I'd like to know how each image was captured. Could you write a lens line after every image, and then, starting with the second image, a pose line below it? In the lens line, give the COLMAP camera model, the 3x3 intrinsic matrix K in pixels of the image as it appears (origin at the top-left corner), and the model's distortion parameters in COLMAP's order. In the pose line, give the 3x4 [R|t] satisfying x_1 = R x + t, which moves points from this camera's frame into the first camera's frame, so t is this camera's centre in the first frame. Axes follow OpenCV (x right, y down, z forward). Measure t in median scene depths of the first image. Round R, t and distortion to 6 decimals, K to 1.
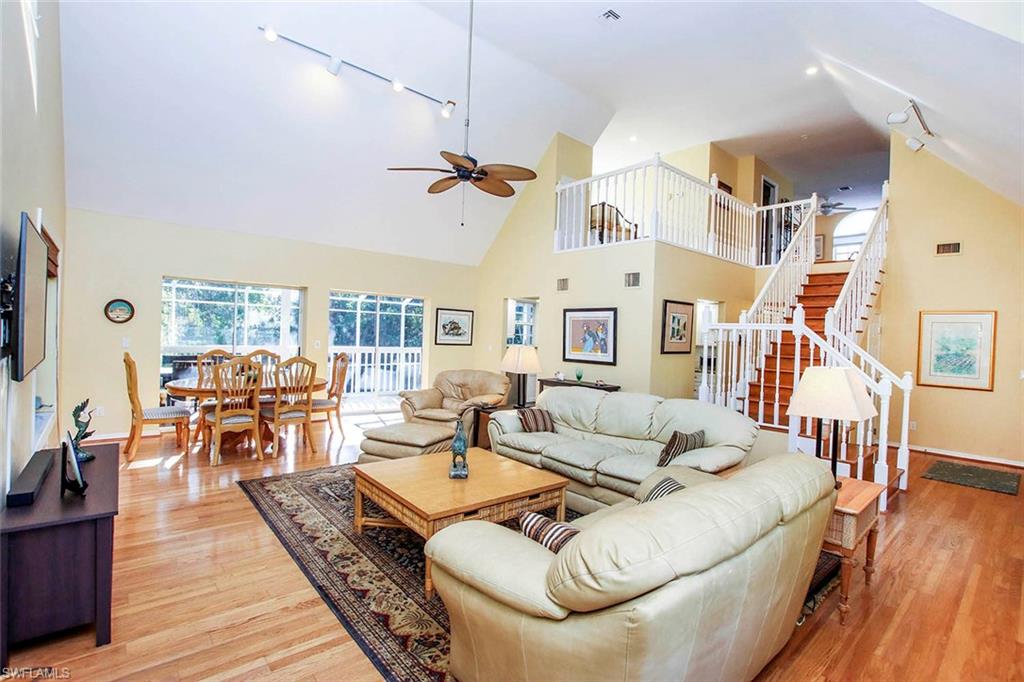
lens RADIAL K [[511.4, 0, 505.4], [0, 511.4, 350.1], [0, 0, 1]] dist [-0.000682, -0.000696]
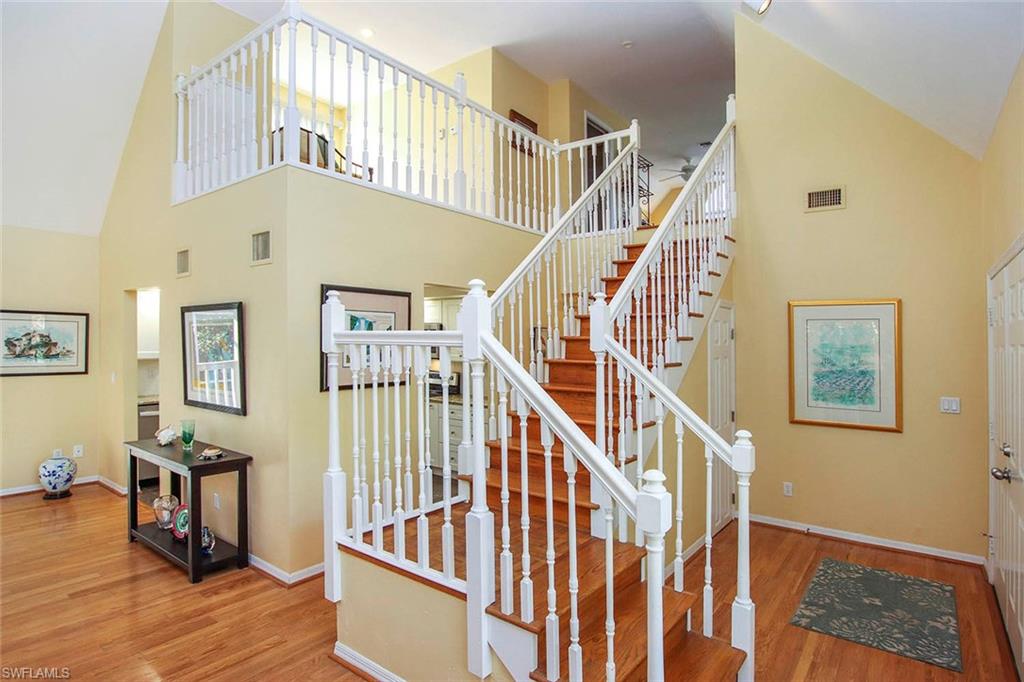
lens RADIAL K [[533.4, 0, 513.0], [0, 533.4, 336.1], [0, 0, 1]] dist [-0.000268, -0.000324]
pose [[0.988413, -0.022011, 0.150187, 0.346850], [0.027310, 0.999072, -0.033309, -0.020456], [-0.149314, 0.037025, 0.988096, 0.374649]]
